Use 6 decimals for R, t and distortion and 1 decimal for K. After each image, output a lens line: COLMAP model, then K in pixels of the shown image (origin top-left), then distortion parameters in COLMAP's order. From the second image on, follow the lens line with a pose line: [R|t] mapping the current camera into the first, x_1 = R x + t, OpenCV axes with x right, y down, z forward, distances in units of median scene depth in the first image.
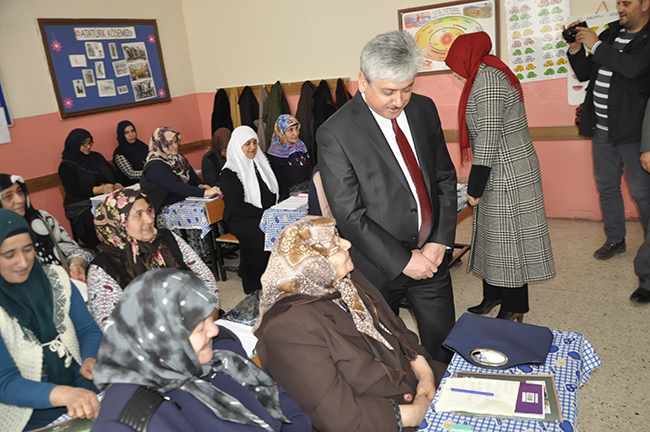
lens RADIAL K [[515.4, 0, 324.2], [0, 515.4, 217.8], [0, 0, 1]] dist [-0.024690, 0.008847]
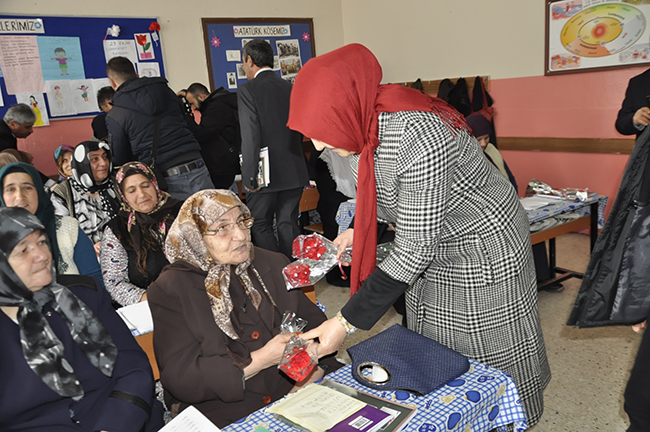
lens RADIAL K [[515.4, 0, 324.2], [0, 515.4, 217.8], [0, 0, 1]] dist [-0.024690, 0.008847]
pose [[0.915304, 0.121888, -0.383877, 0.170999], [-0.127106, 0.991818, 0.011853, 0.005432], [0.382181, 0.037944, 0.923308, 0.054599]]
